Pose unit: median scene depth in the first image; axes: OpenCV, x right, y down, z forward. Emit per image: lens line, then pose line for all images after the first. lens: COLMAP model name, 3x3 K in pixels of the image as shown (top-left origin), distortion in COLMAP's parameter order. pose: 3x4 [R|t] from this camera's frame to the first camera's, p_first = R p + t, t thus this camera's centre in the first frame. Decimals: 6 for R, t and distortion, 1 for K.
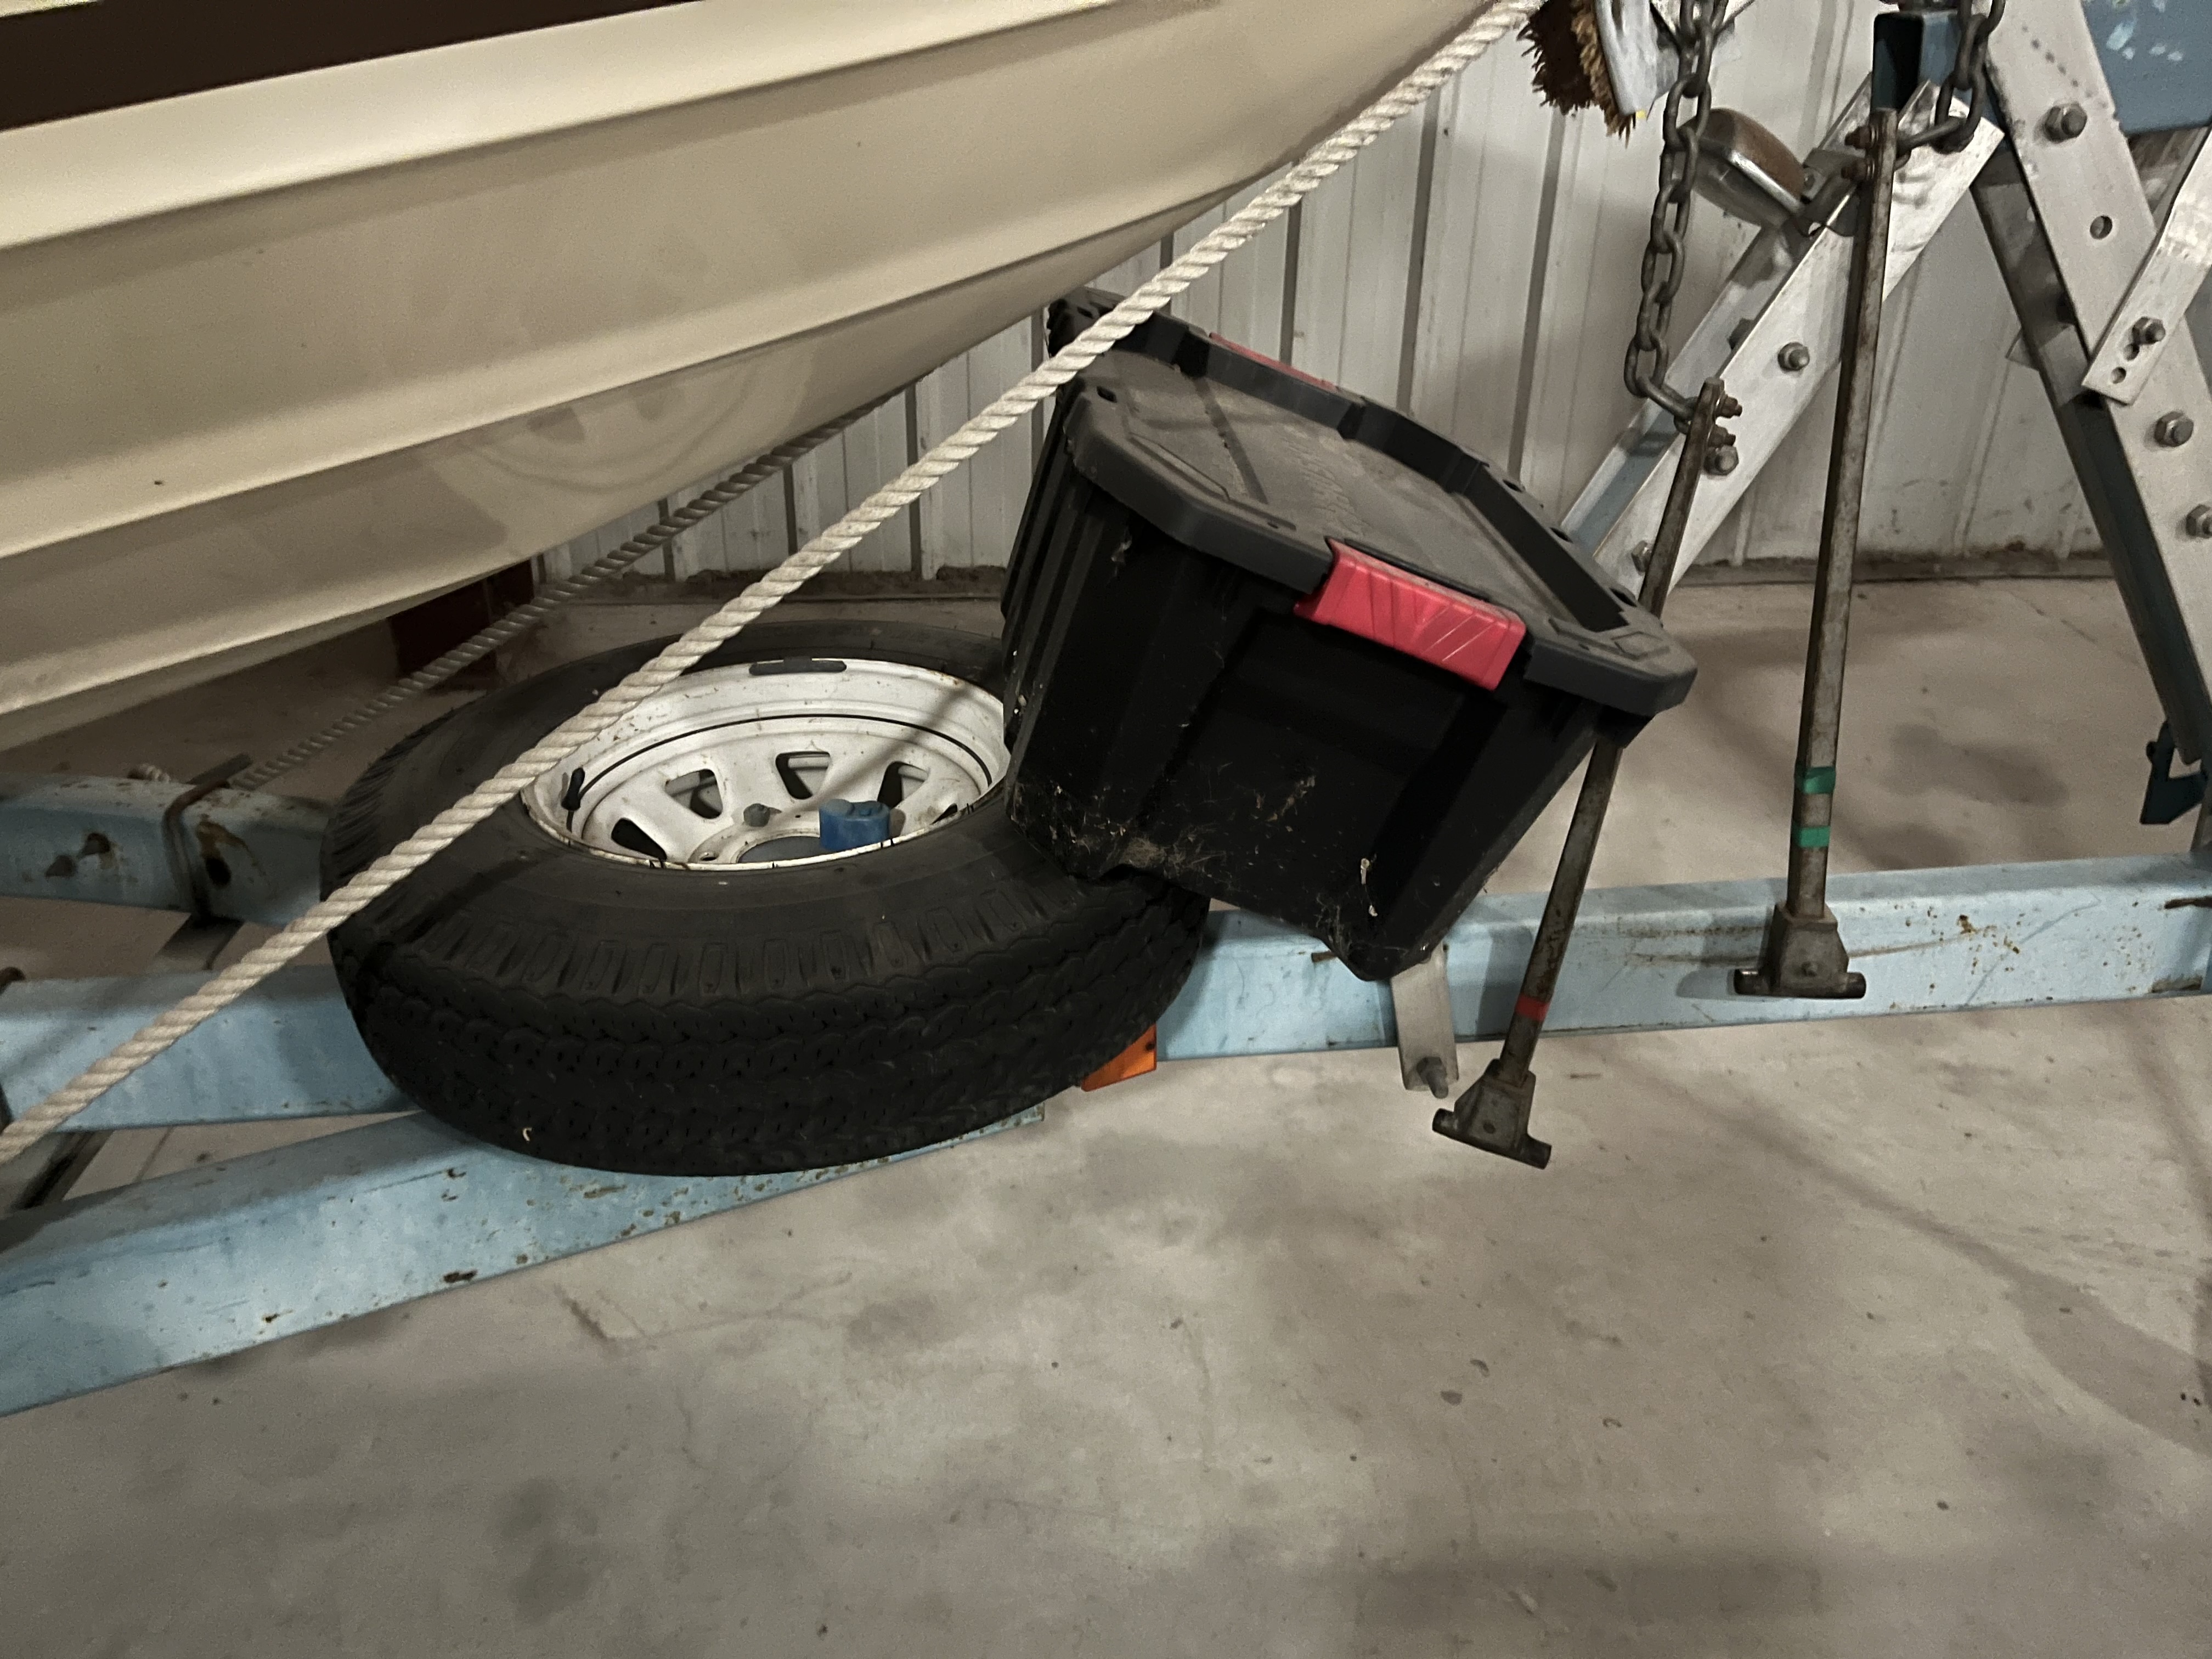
lens RADIAL K [[1690.9, 0, 1087.9], [0, 1690.9, 813.7], [0, 0, 1]] dist [0.033060, -0.066220]
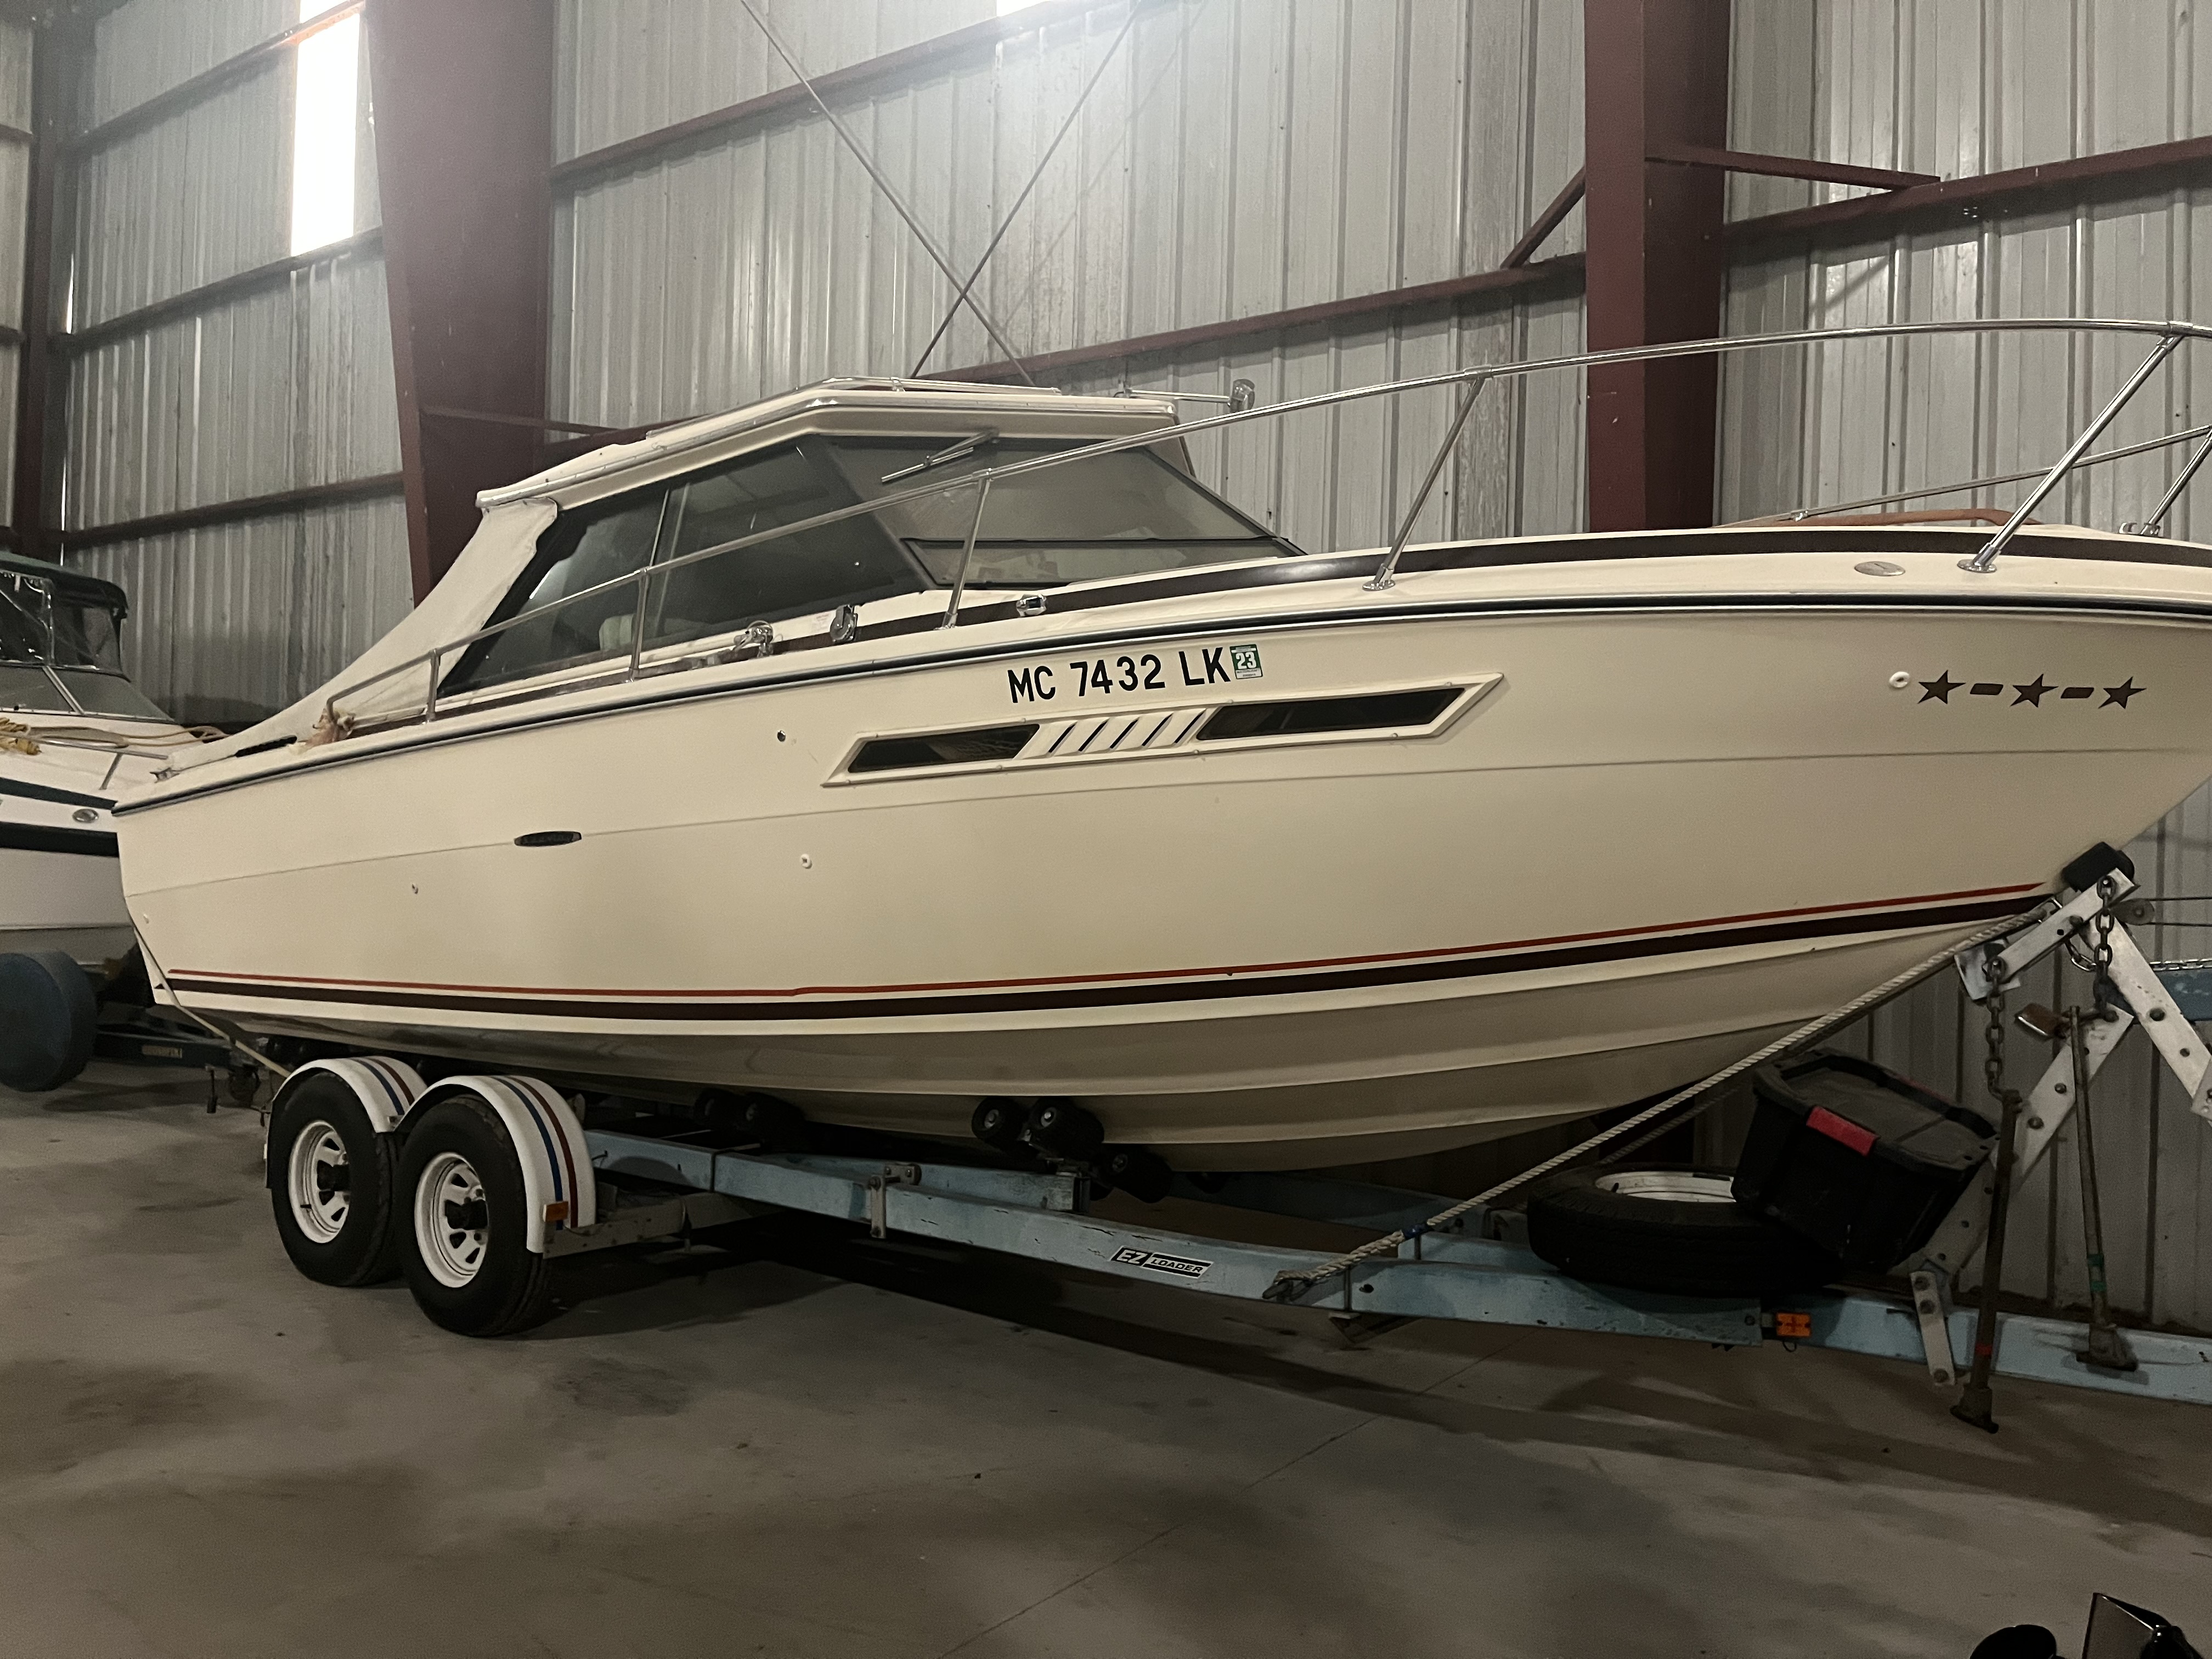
lens RADIAL K [[1690.9, 0, 1101.3], [0, 1690.9, 820.2], [0, 0, 1]] dist [0.033060, -0.066220]
pose [[0.736693, 0.001709, -0.676225, 1.170804], [-0.316220, 0.884795, -0.342260, 0.805851], [0.597736, 0.465977, 0.652363, -1.991496]]
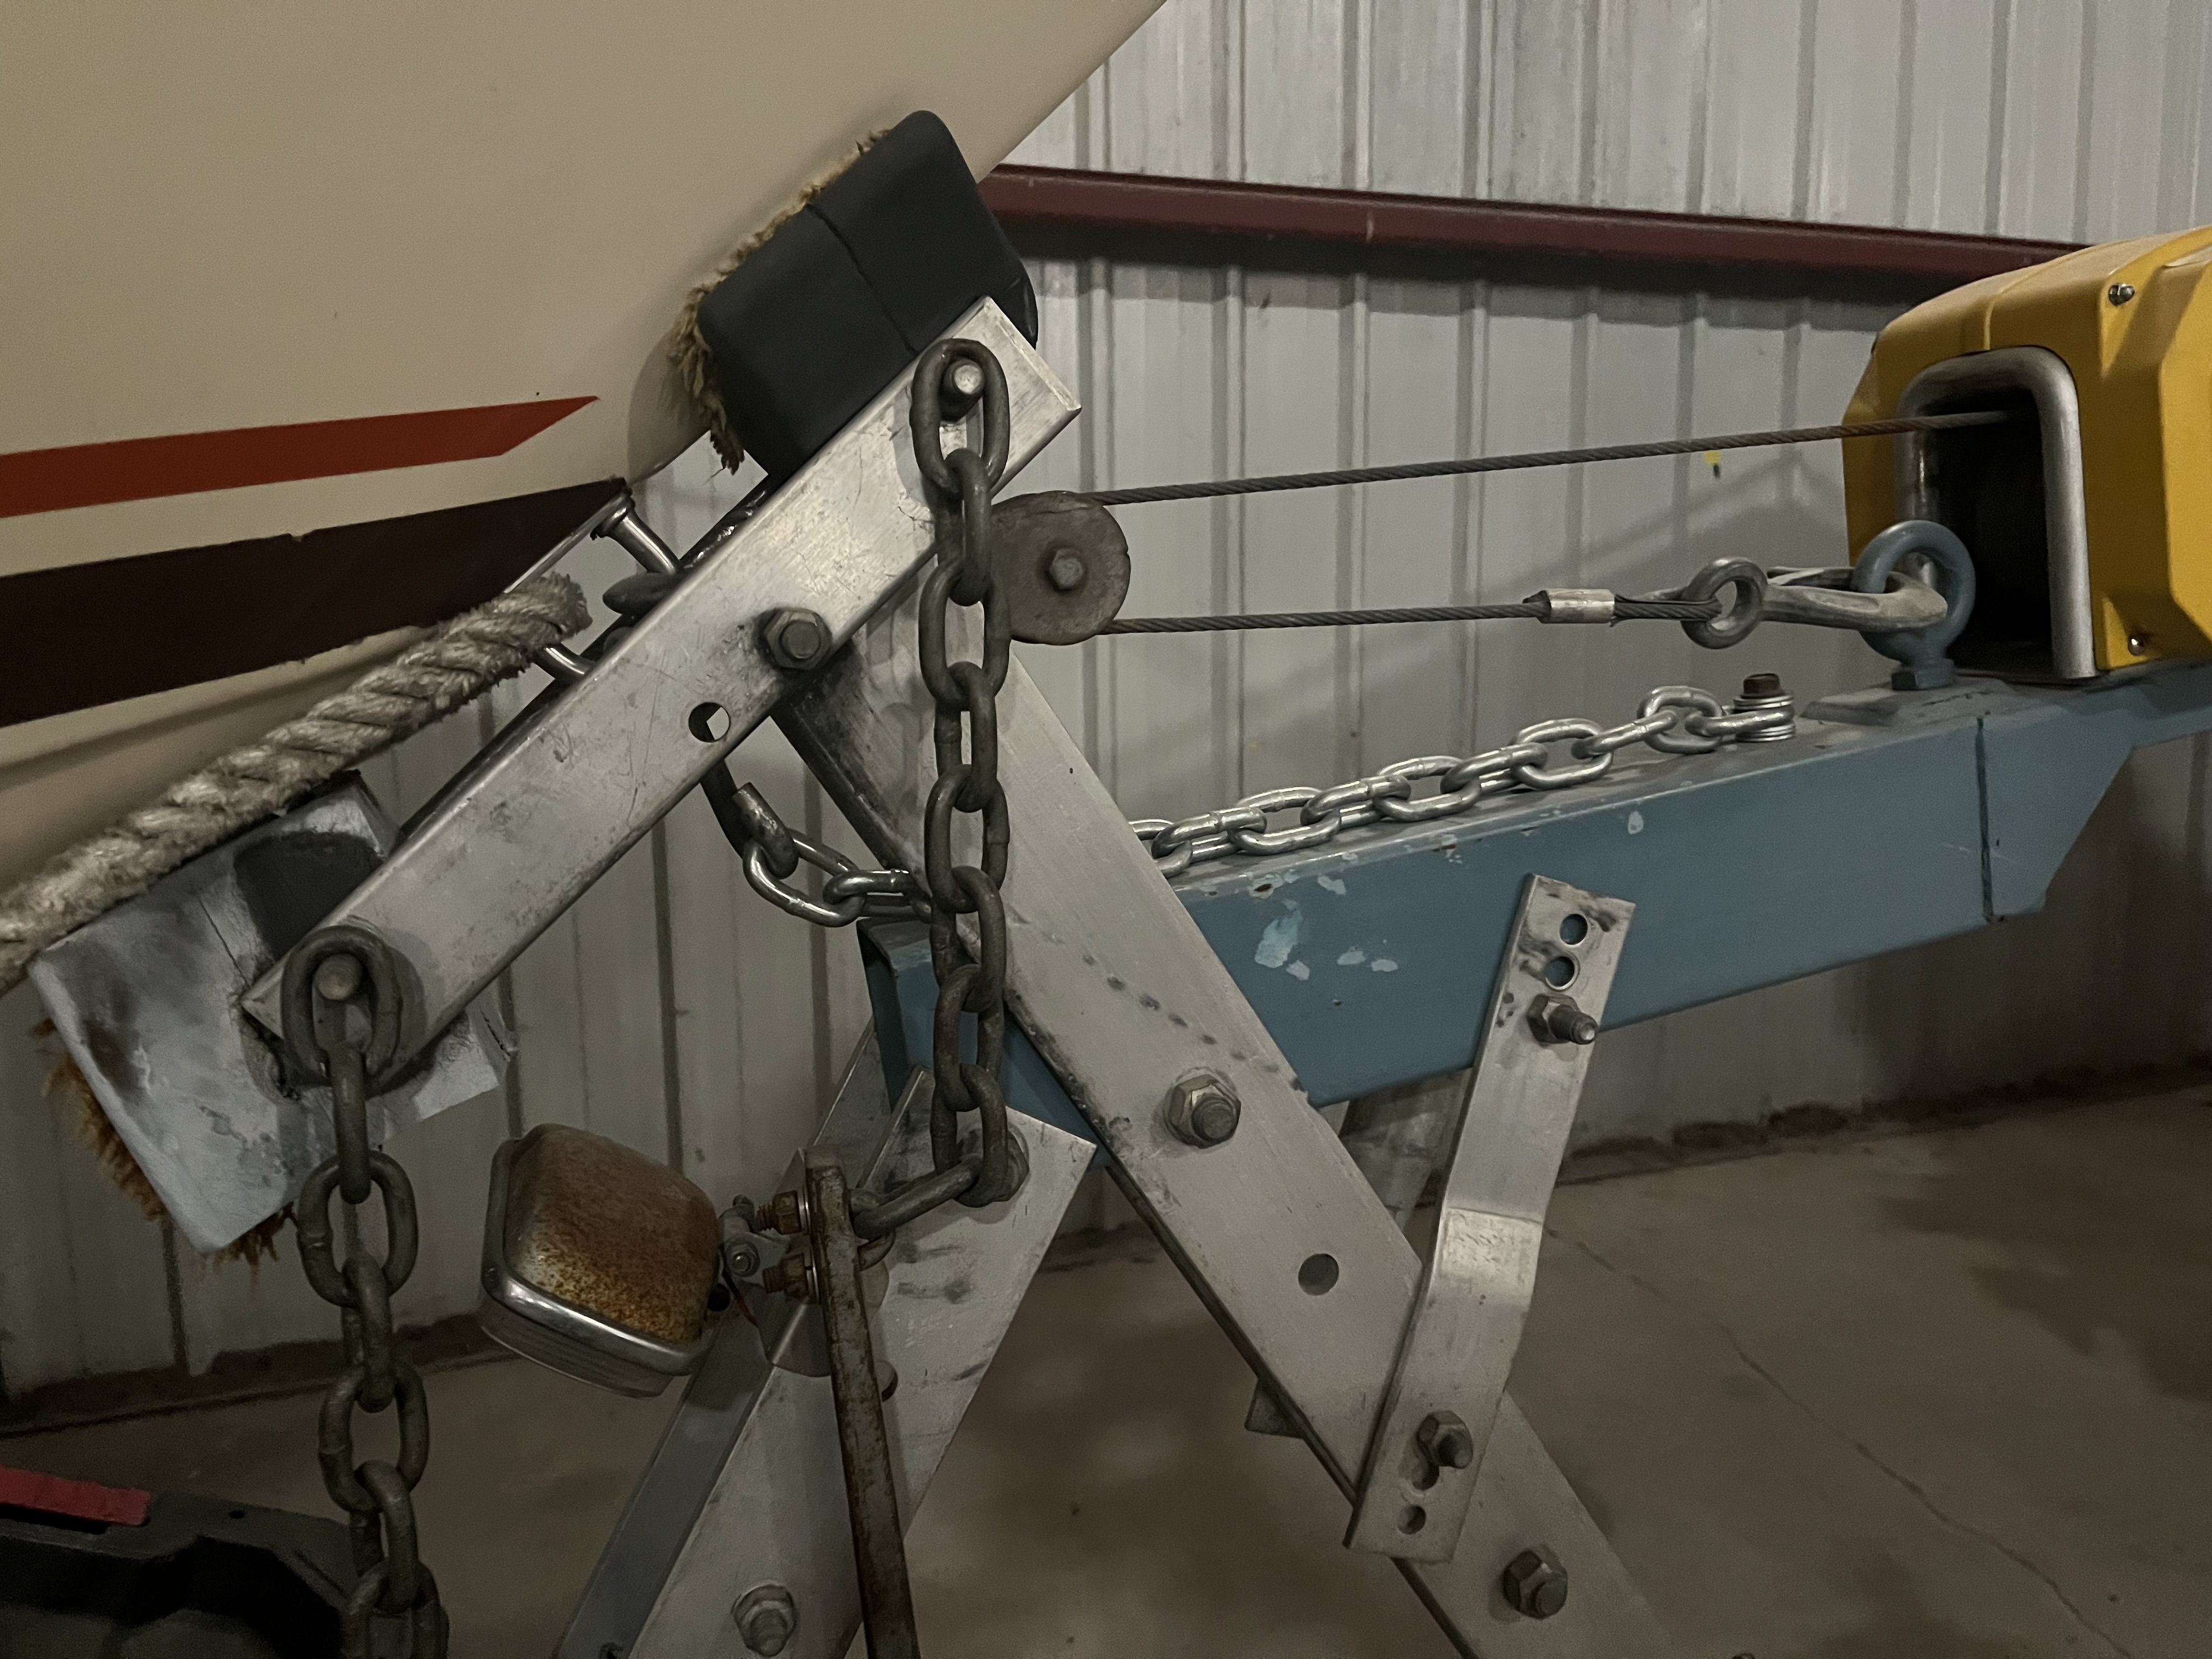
lens RADIAL K [[1690.9, 0, 1103.1], [0, 1690.9, 821.0], [0, 0, 1]] dist [0.033060, -0.066220]
pose [[0.968433, -0.062392, 0.241339, 0.421546], [0.132363, 0.949112, -0.285773, -0.344413], [-0.211227, 0.308696, 0.927410, 0.486633]]
